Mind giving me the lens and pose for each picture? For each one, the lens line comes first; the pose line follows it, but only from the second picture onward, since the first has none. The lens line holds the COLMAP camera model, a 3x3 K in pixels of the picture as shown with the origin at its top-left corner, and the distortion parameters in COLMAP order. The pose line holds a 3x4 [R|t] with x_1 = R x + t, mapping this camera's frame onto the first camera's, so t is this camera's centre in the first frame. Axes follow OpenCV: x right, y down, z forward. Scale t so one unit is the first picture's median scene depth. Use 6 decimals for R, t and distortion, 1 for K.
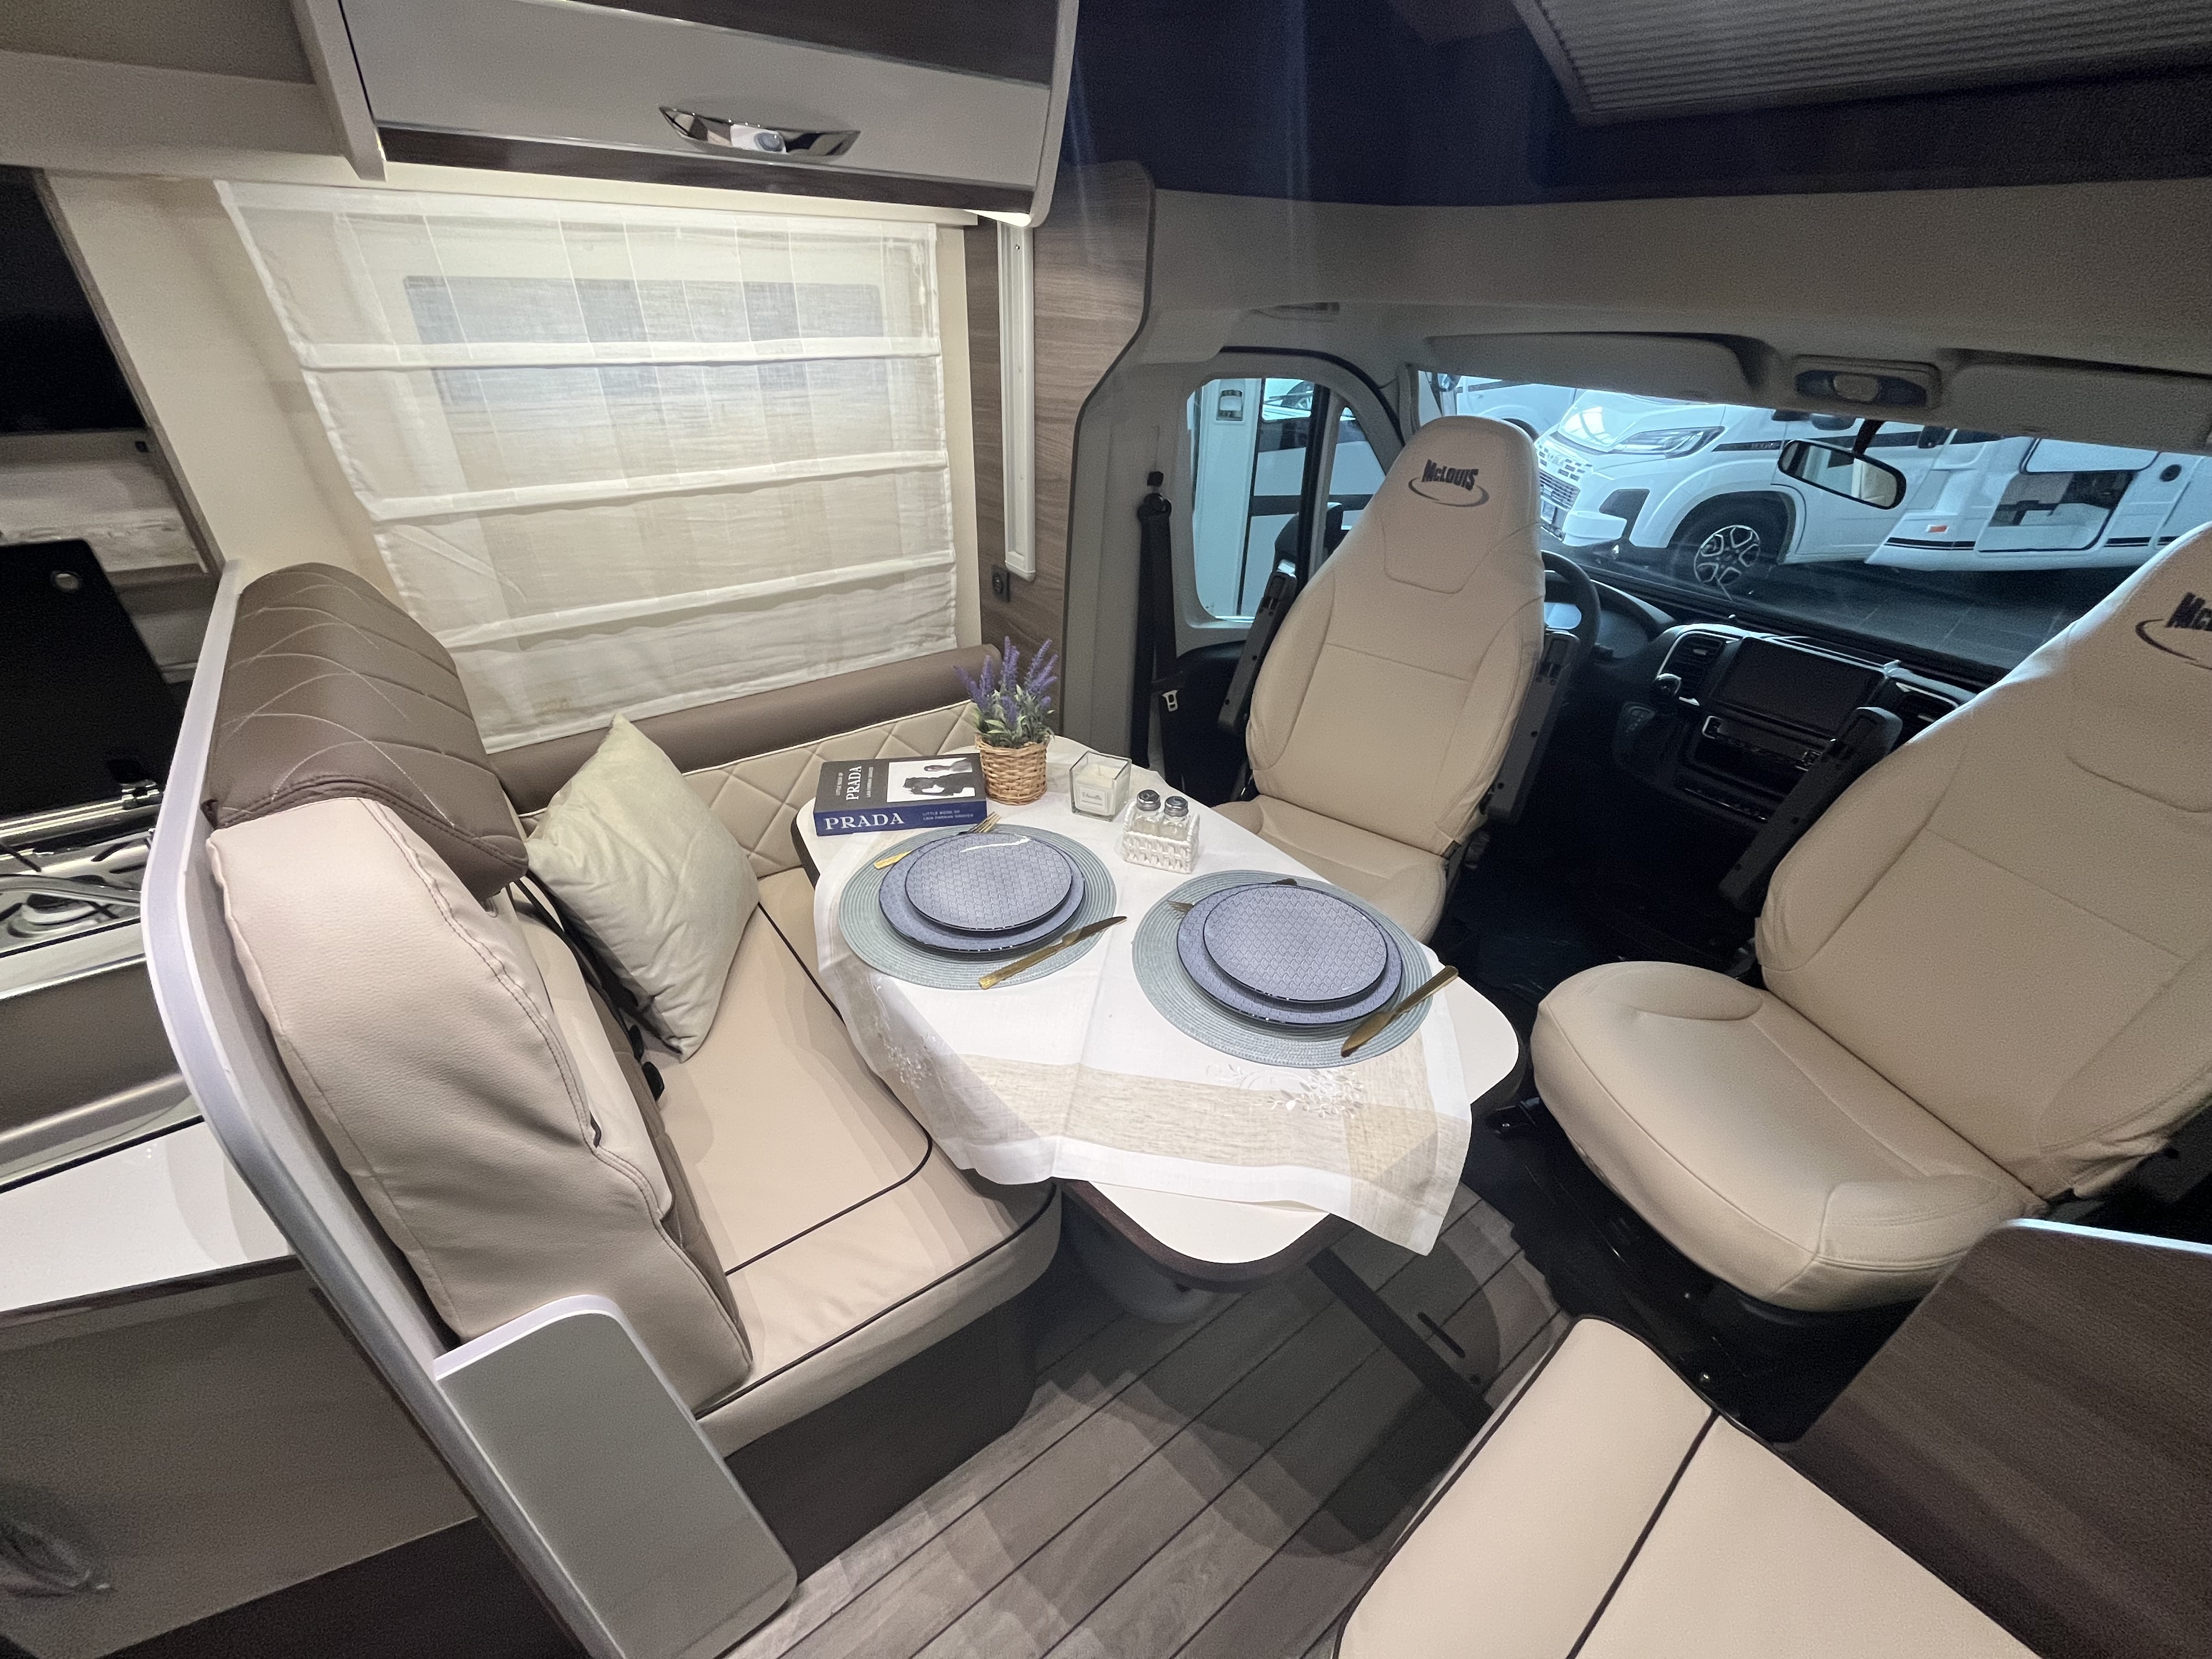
lens RADIAL K [[899.1, 0, 1098.0], [0, 899.1, 832.2], [0, 0, 1]] dist [-0.002384, -0.000687]
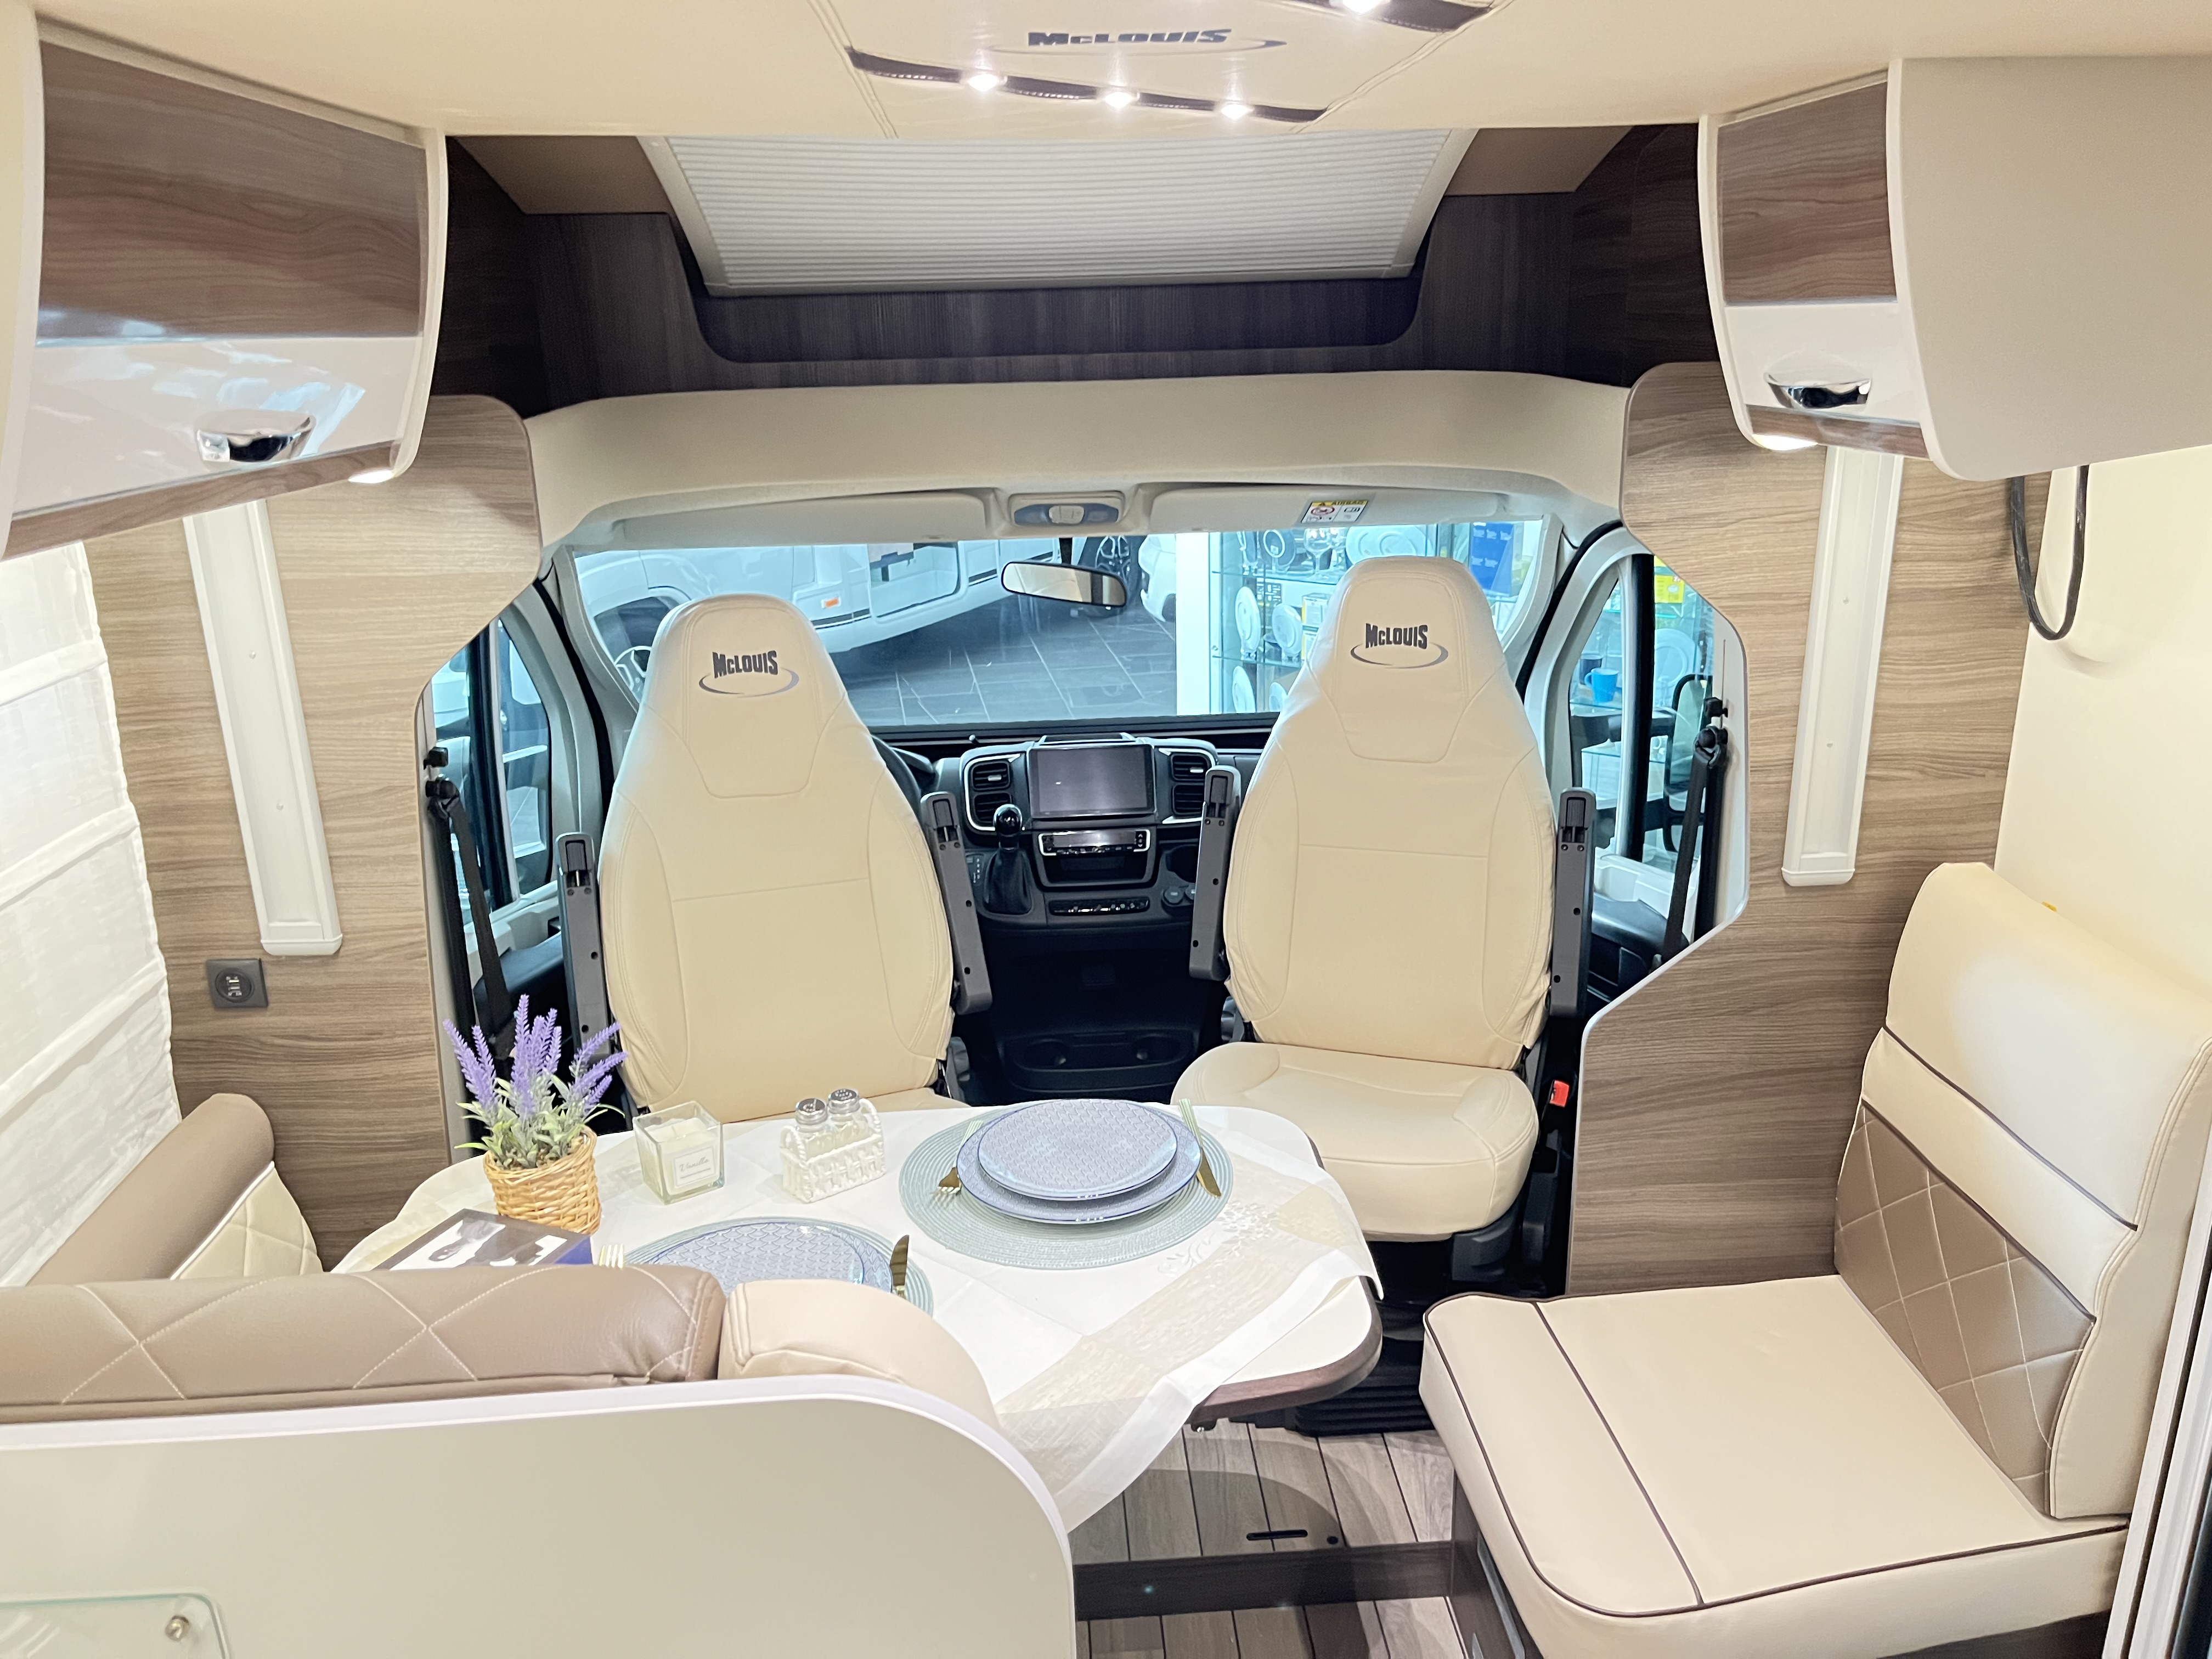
lens RADIAL K [[1678.1, 0, 1124.5], [0, 1678.1, 846.4], [0, 0, 1]] dist [0.043394, -0.045930]
pose [[0.537980, -0.293128, 0.790350, -0.803086], [0.474318, 0.880346, 0.003645, -0.104411], [-0.696850, 0.372916, 0.612645, -0.147556]]
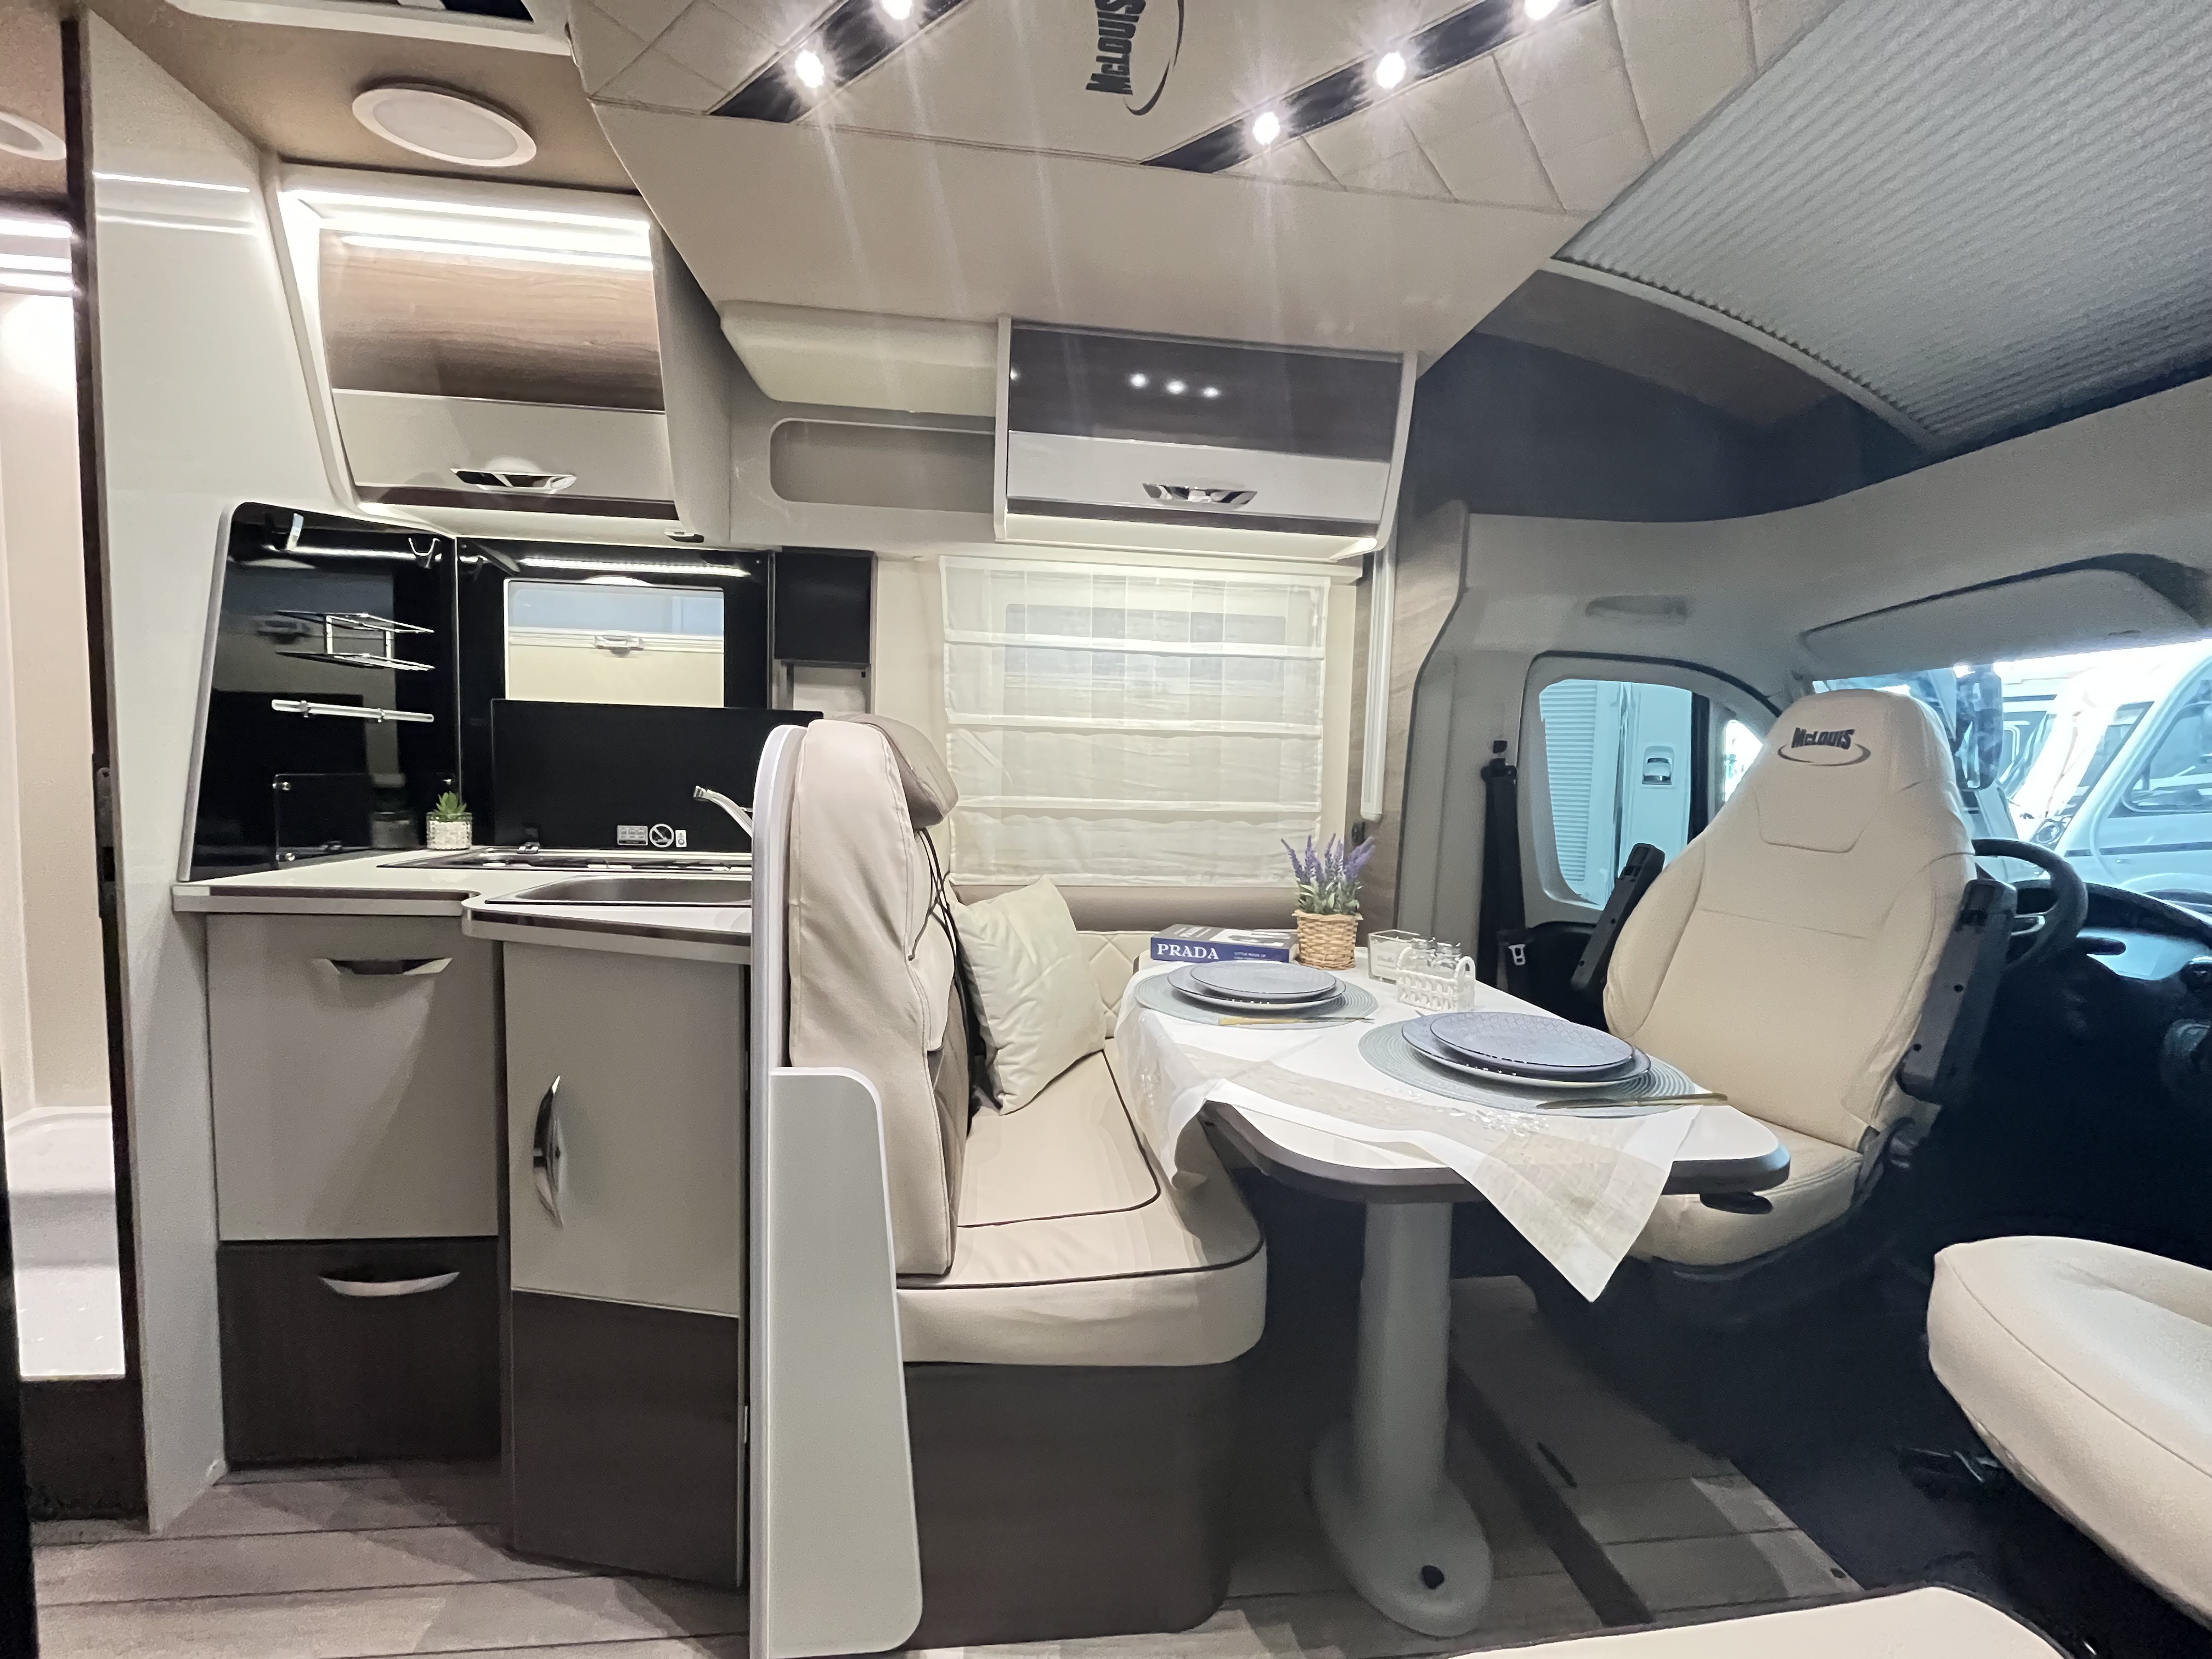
lens RADIAL K [[899.1, 0, 1099.6], [0, 899.1, 831.3], [0, 0, 1]] dist [-0.002384, -0.000687]
pose [[0.862448, 0.033544, -0.505034, 0.240612], [-0.270762, 0.873604, -0.404356, 0.357462], [0.427636, 0.485480, 0.762520, -0.052820]]
